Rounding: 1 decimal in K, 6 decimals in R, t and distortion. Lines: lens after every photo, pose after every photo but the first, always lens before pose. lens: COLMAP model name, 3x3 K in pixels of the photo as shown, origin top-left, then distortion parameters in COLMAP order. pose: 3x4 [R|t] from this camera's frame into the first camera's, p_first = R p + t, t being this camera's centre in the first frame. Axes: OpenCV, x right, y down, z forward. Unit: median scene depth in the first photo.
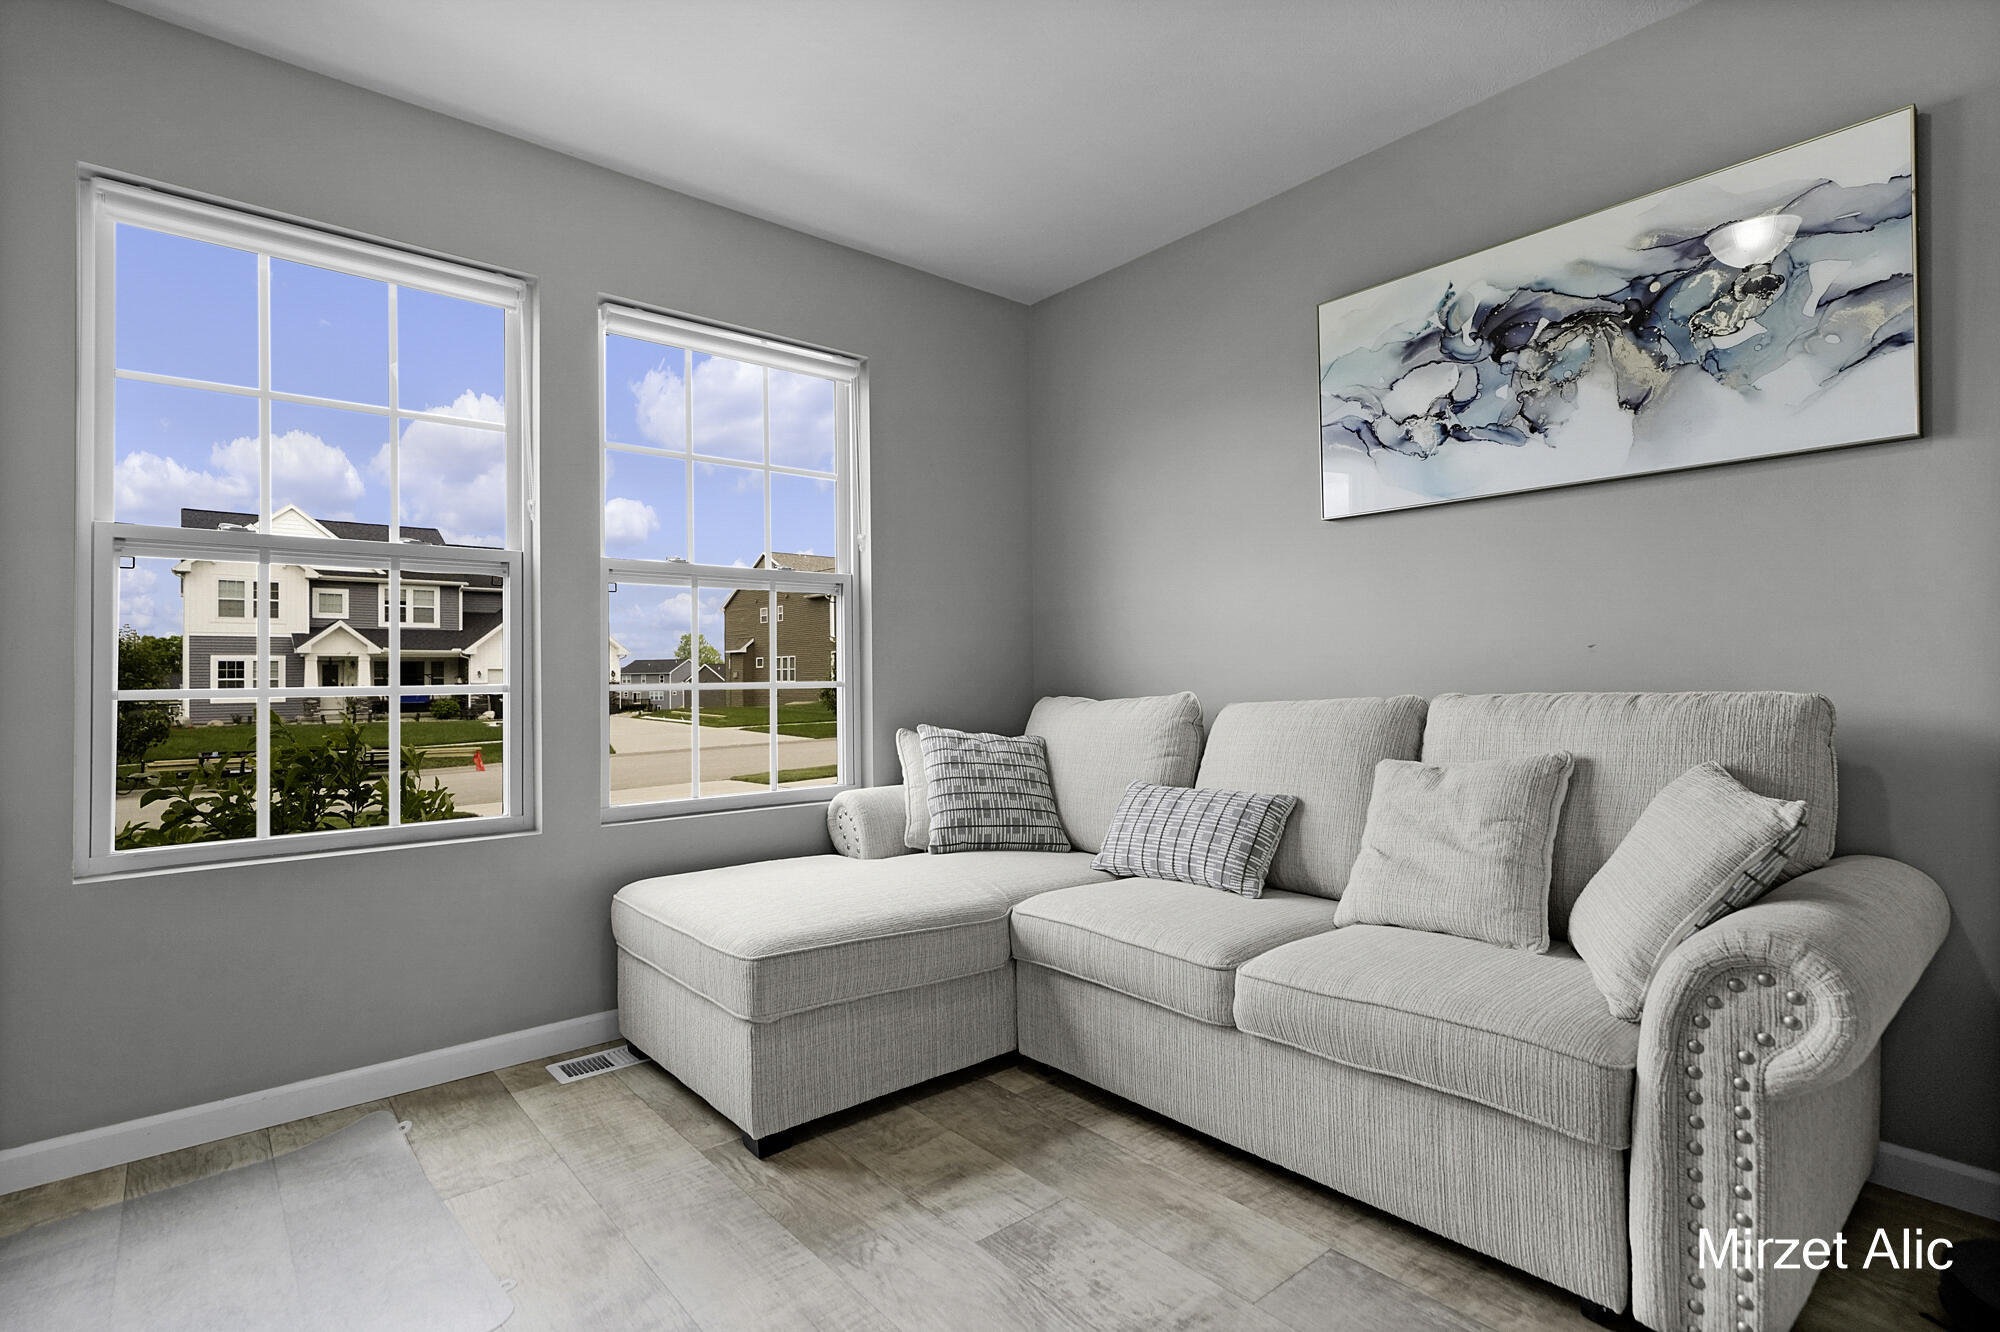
lens RADIAL K [[951.7, 0, 975.8], [0, 951.7, 665.8], [0, 0, 1]] dist [0.002824, 0.000419]
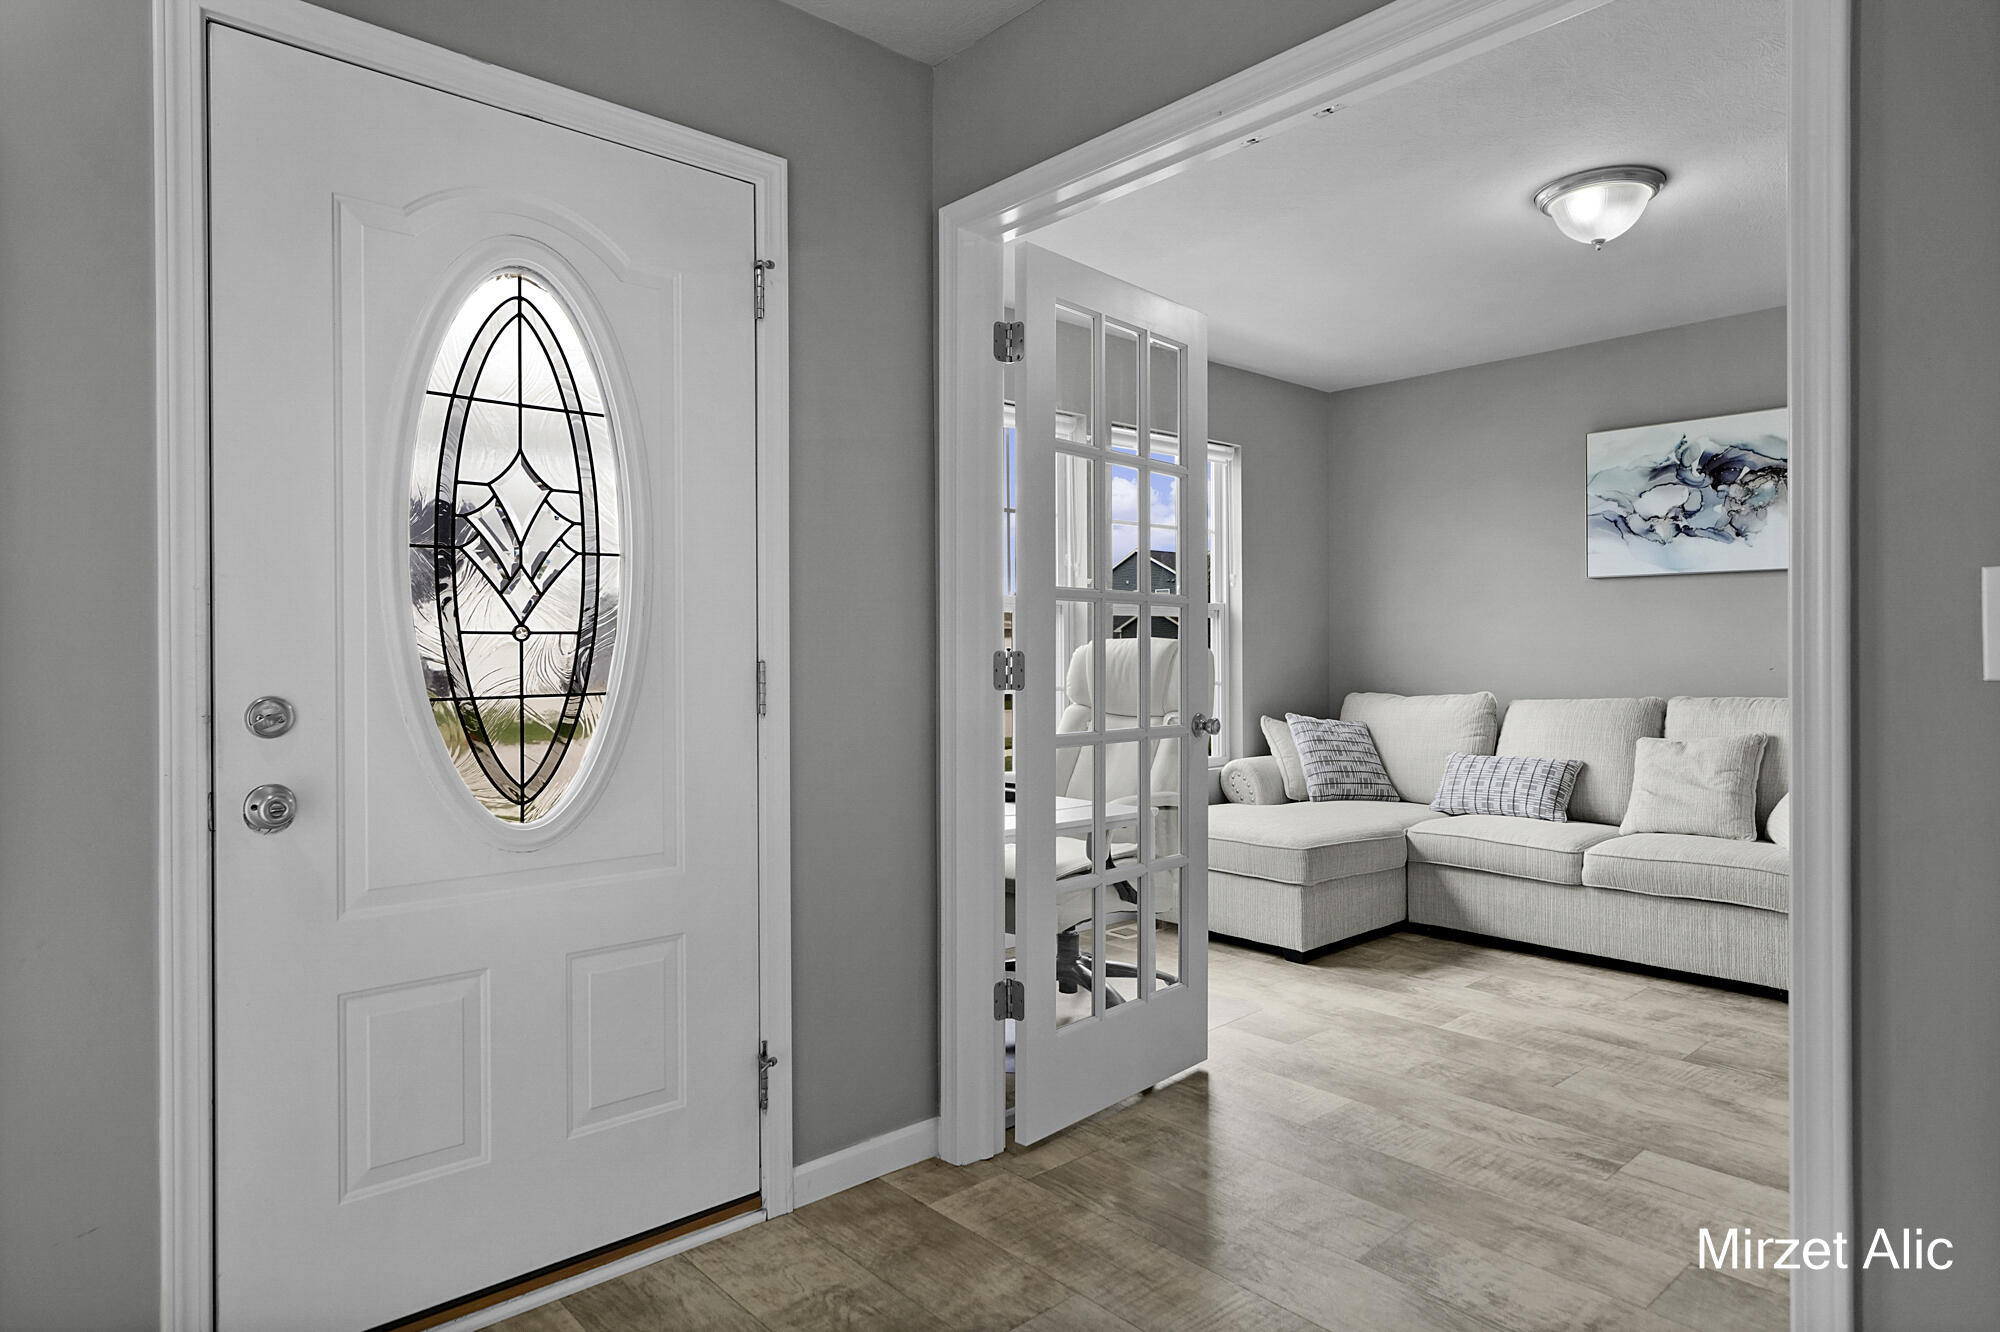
lens RADIAL K [[1096.2, 0, 1000.0], [0, 1096.2, 666.0], [0, 0, 1]] dist [-0.005863, -0.001271]
pose [[0.999772, 0.004736, 0.020816, -0.675071], [-0.005290, 0.999631, 0.026646, -0.064074], [-0.020682, -0.026750, 0.999428, -0.799233]]
